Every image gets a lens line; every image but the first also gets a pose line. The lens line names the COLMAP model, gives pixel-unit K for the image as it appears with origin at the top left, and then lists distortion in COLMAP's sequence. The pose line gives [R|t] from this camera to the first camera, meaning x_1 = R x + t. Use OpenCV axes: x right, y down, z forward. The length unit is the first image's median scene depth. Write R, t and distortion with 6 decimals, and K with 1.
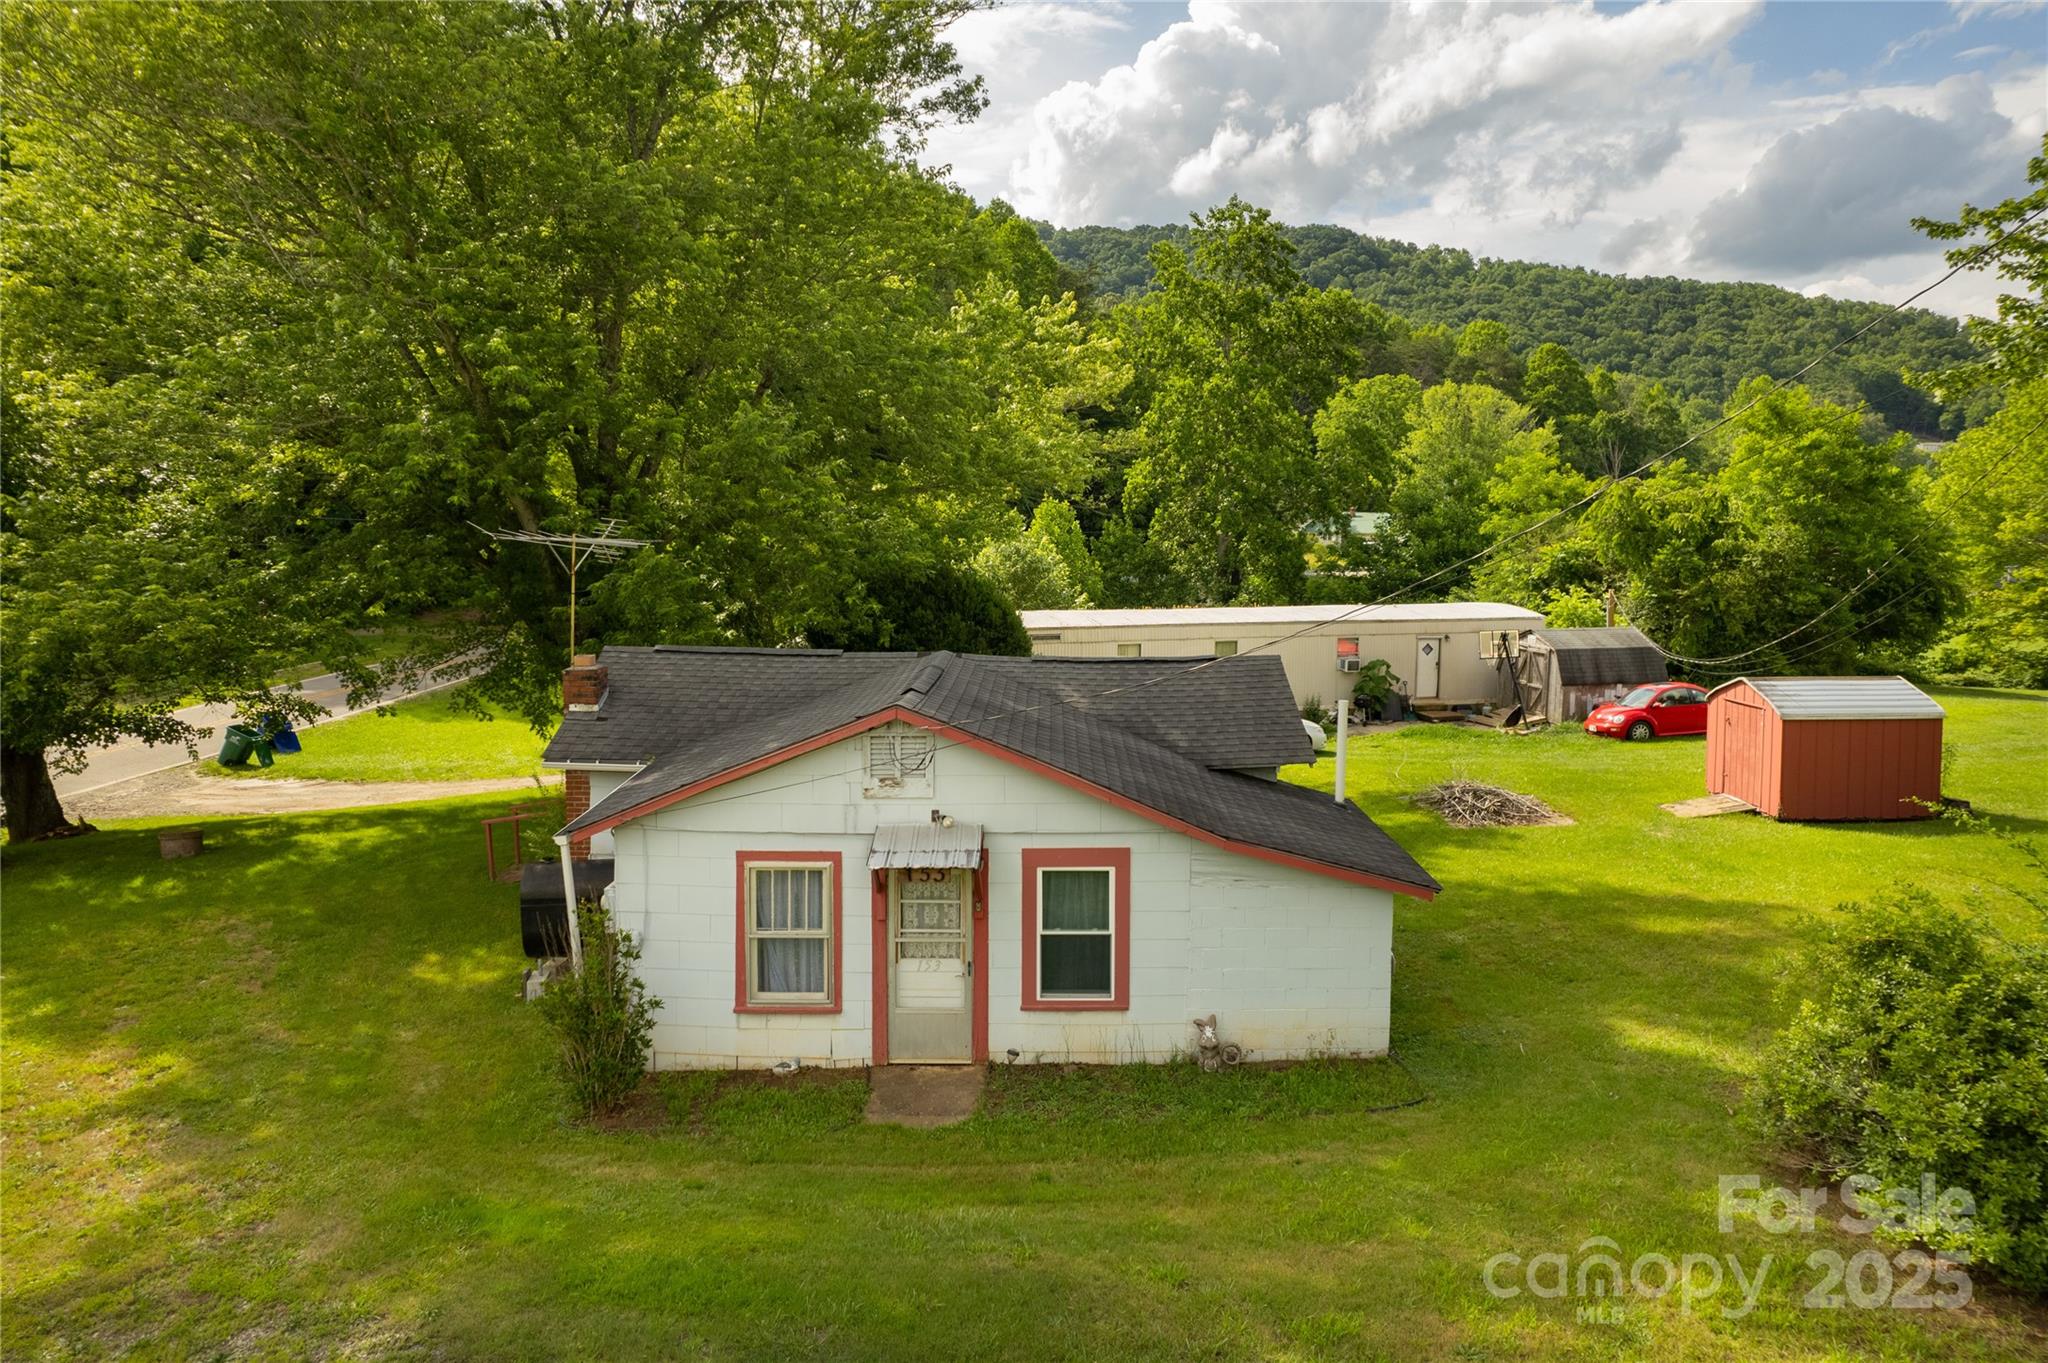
lens RADIAL K [[1285.5, 0, 1018.7], [0, 1285.5, 616.5], [0, 0, 1]] dist [-0.062002, 0.075969]
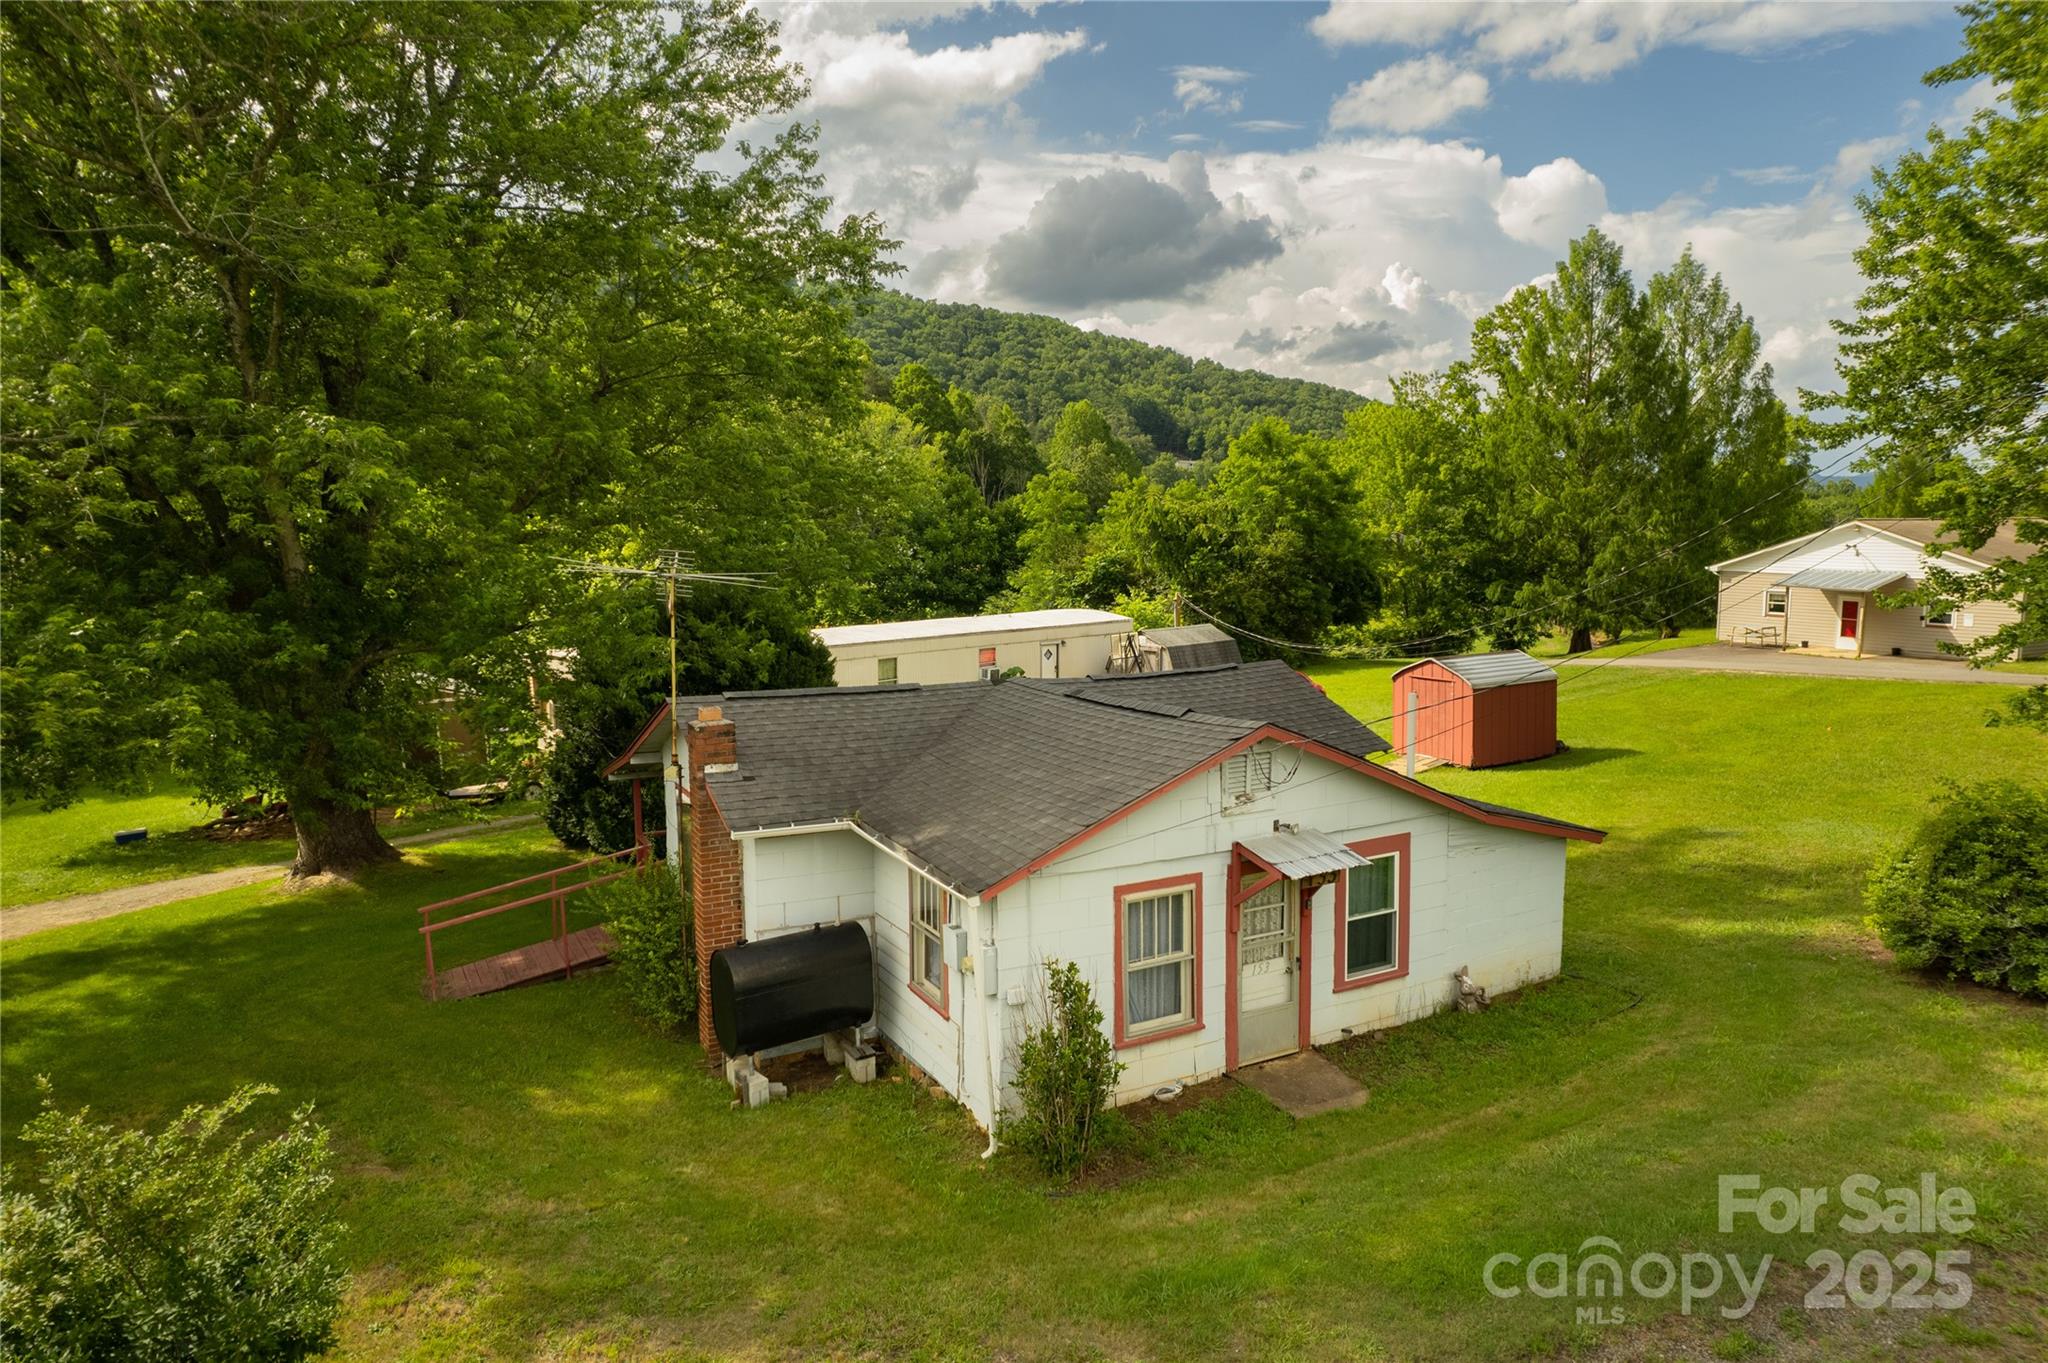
lens RADIAL K [[1301.3, 0, 1024.0], [0, 1301.3, 681.5], [0, 0, 1]] dist [-0.044163, 0.044014]
pose [[0.874080, -0.070783, 0.480598, -0.178948], [0.052759, 0.997308, 0.050931, -0.006779], [-0.482909, -0.019162, 0.875461, 0.039295]]
